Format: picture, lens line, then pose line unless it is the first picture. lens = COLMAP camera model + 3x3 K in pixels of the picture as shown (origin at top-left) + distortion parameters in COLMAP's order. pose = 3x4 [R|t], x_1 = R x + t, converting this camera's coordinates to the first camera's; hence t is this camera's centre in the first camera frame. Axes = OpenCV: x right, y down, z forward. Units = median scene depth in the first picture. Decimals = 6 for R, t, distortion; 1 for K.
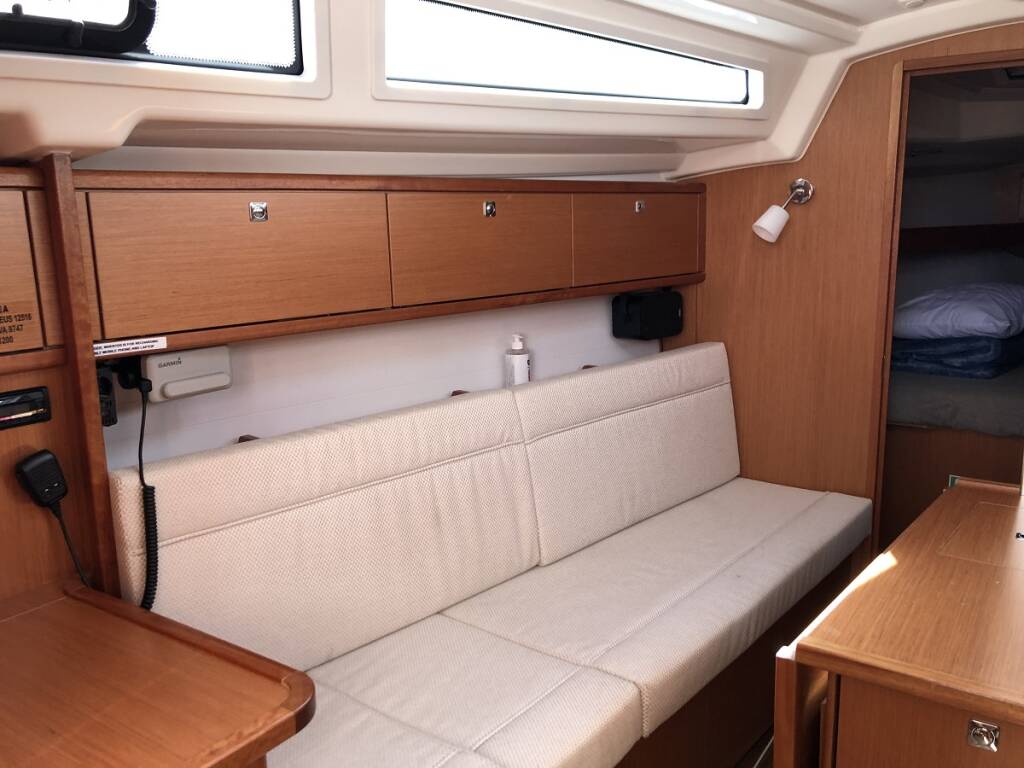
lens RADIAL K [[844.6, 0, 512.0], [0, 844.6, 384.0], [0, 0, 1]] dist [0.010240, 0.009622]
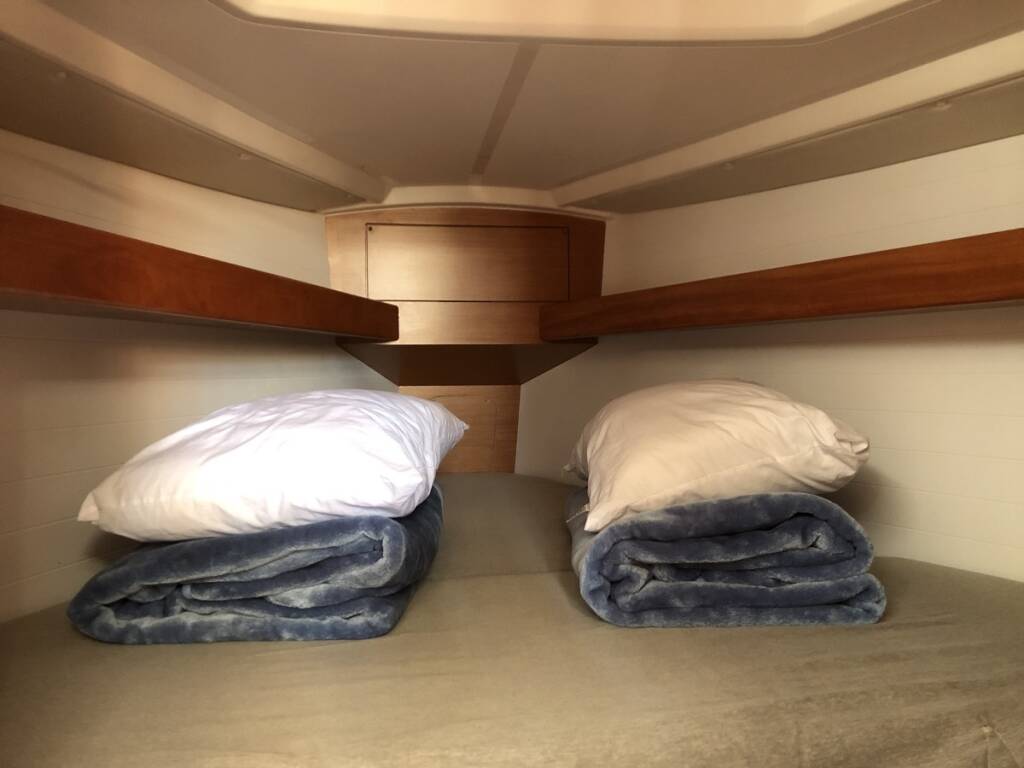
lens RADIAL K [[828.0, 0, 512.0], [0, 828.0, 384.0], [0, 0, 1]] dist [0.024599, 0.004041]
pose [[0.740551, 0.015318, 0.671826, 0.456530], [0.130336, 0.977482, -0.165956, -0.055810], [-0.659240, 0.210462, 0.721878, 0.863751]]
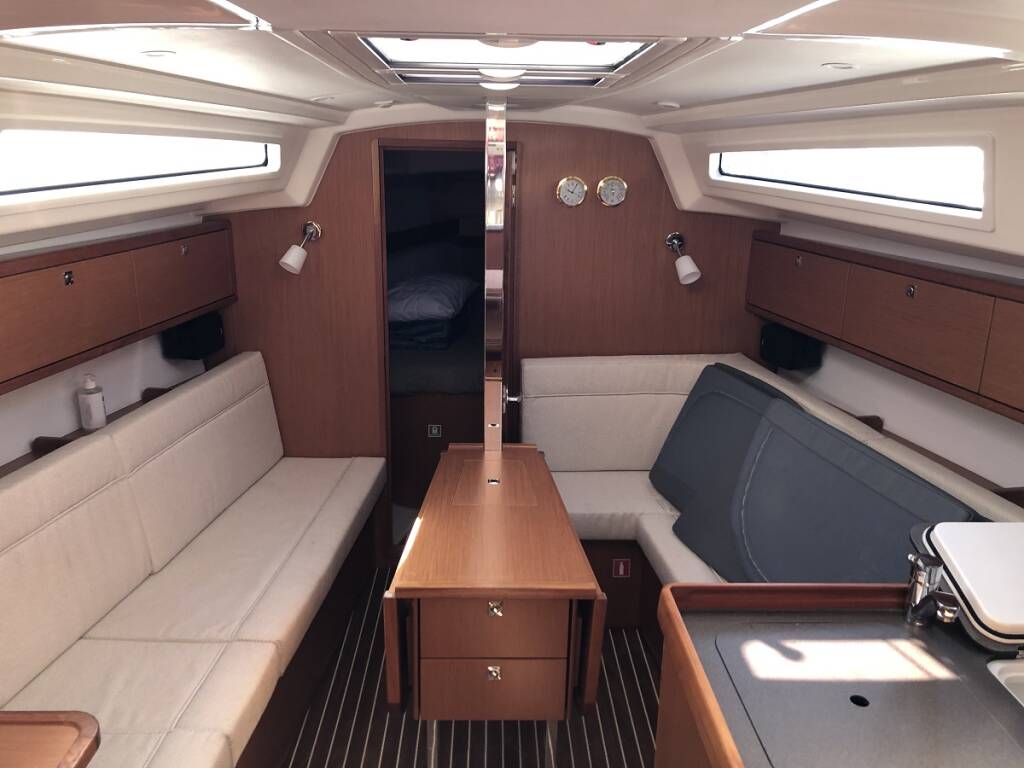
lens RADIAL K [[828.0, 0, 512.0], [0, 828.0, 384.0], [0, 0, 1]] dist [0.024599, 0.004041]
pose [[0.807543, -0.130888, 0.575102, -0.162743], [0.083418, 0.990610, 0.108320, -0.109924], [-0.583880, -0.039499, 0.810878, -0.194100]]
